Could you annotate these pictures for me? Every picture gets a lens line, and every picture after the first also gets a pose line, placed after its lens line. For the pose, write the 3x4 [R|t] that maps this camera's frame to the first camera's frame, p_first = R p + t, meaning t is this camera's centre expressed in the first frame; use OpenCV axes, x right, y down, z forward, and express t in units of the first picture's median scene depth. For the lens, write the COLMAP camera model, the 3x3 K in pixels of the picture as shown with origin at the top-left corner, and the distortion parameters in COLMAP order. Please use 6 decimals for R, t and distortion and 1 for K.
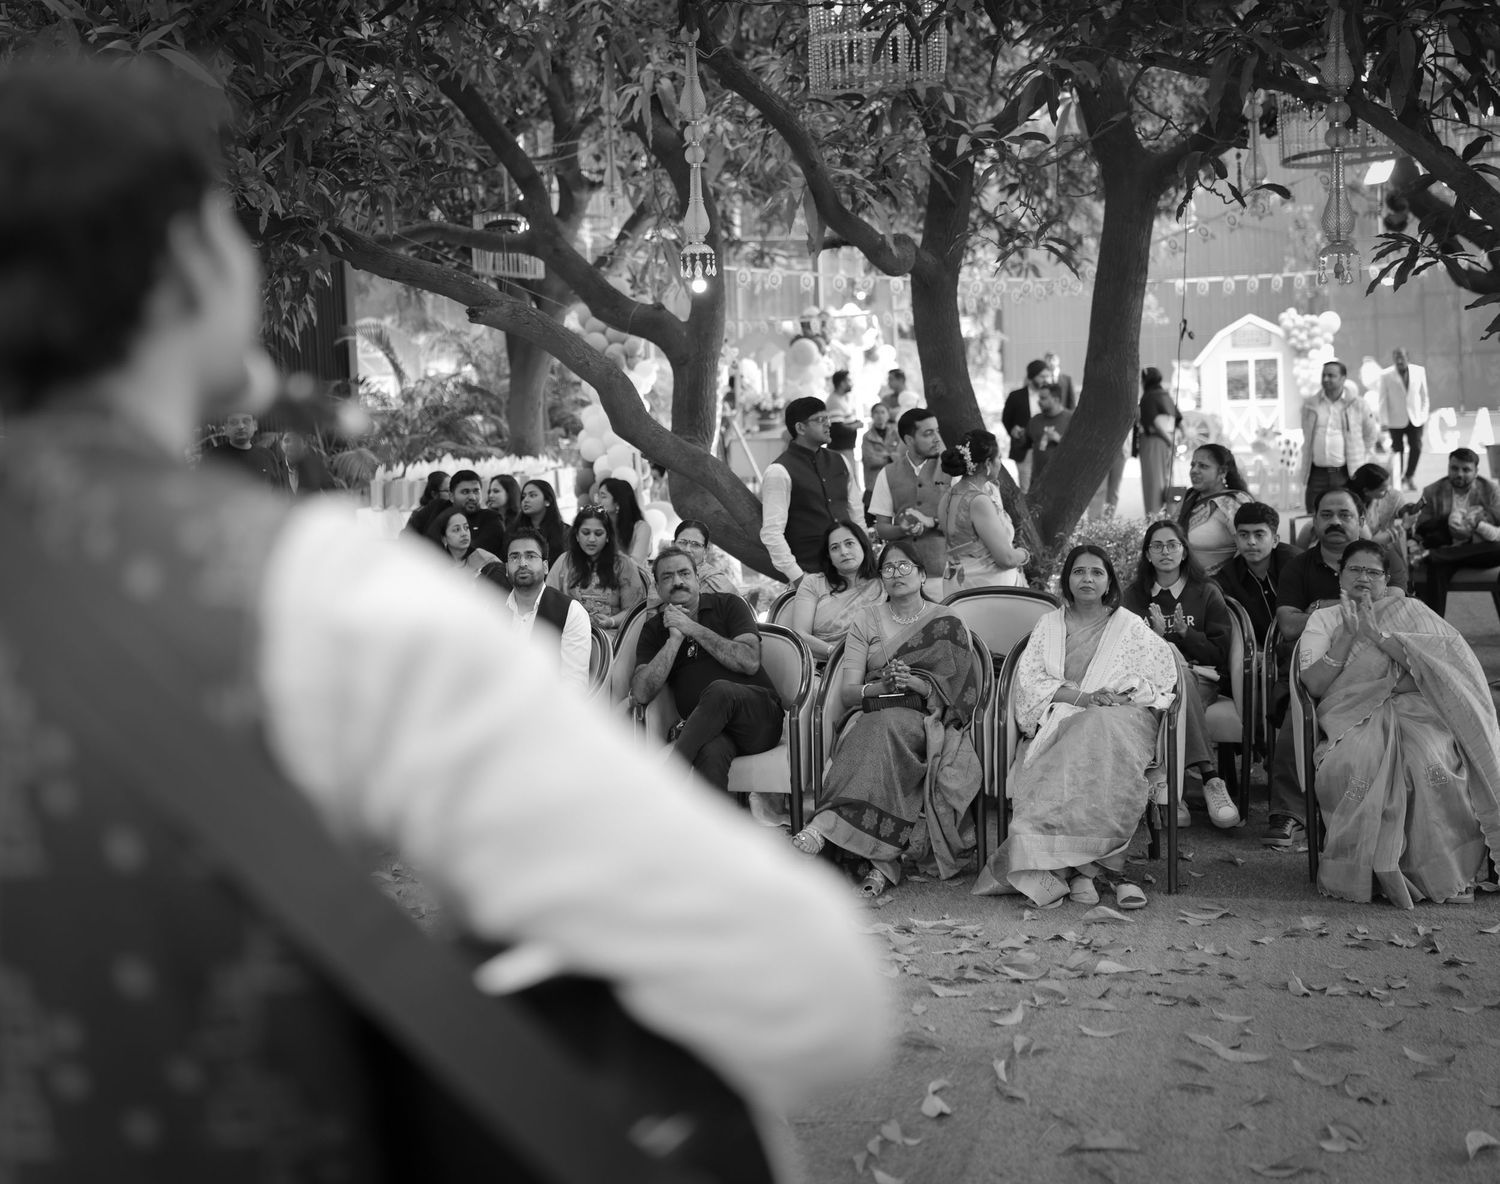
lens RADIAL K [[1565.9, 0, 750.3], [0, 1565.9, 591.6], [0, 0, 1]] dist [-0.030317, 0.000000]
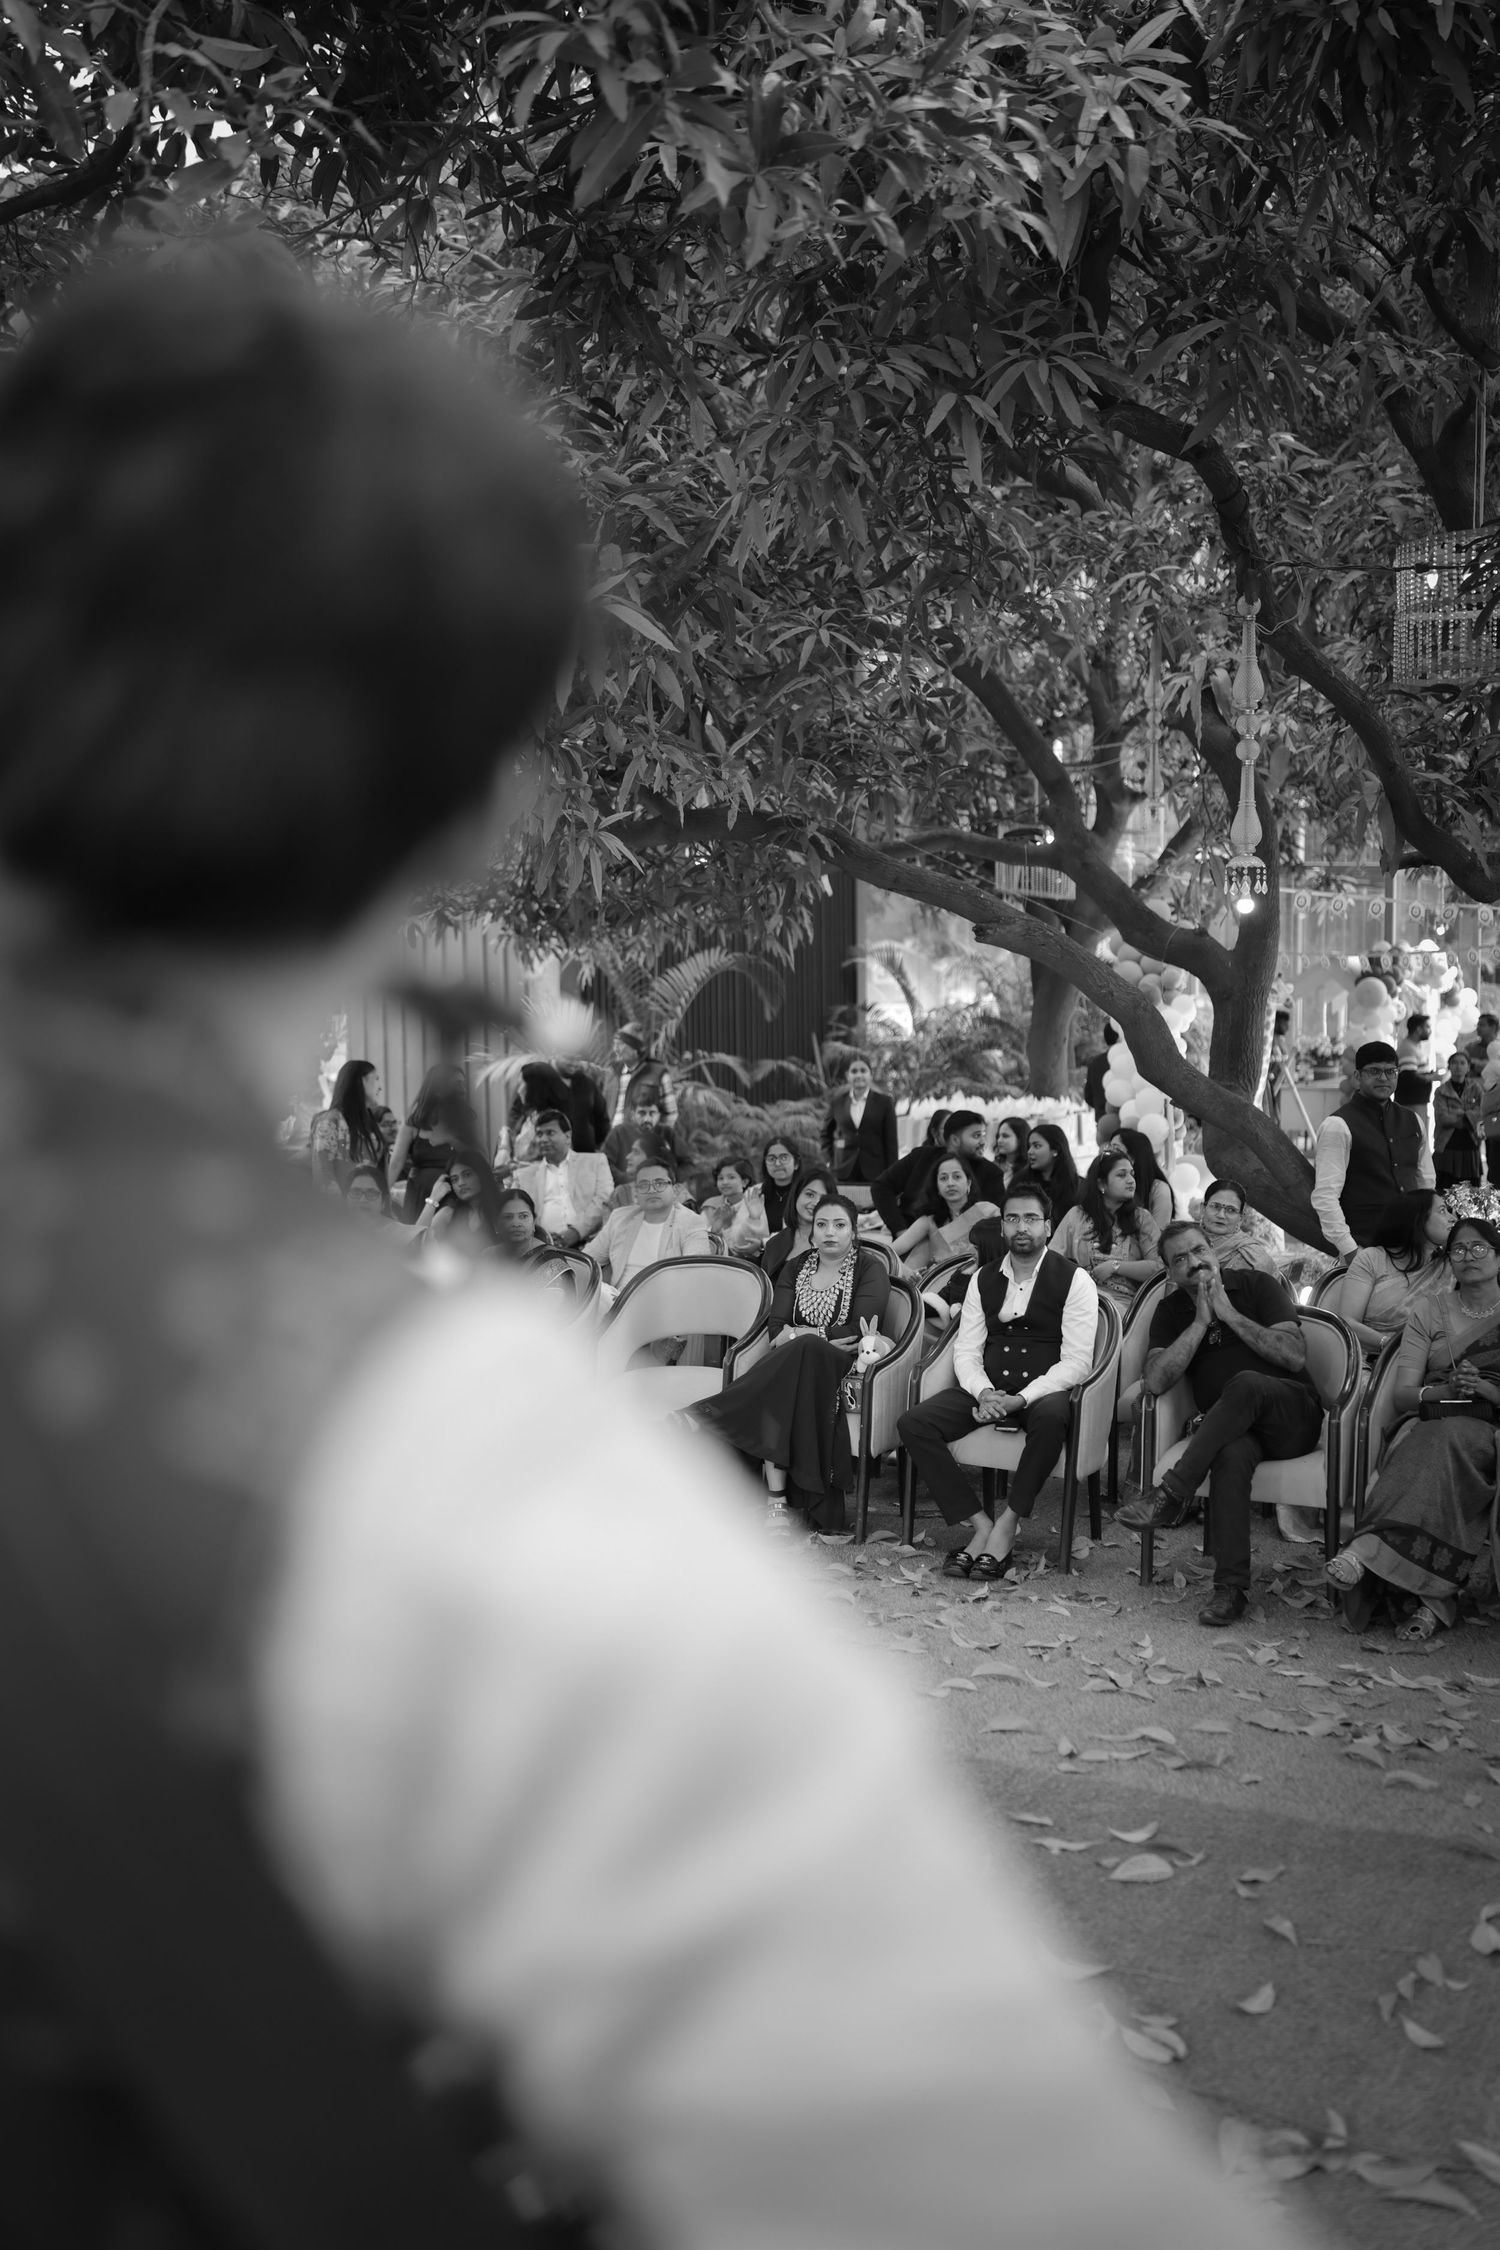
lens RADIAL K [[2294.4, 0, 794.8], [0, 2294.4, 1228.8], [0, 0, 1]] dist [-0.013946, 0.000000]
pose [[0.978256, 0.052610, -0.200617, -0.014534], [-0.059542, 0.997814, -0.028671, 0.030483], [0.198671, 0.039993, 0.979250, -0.274532]]
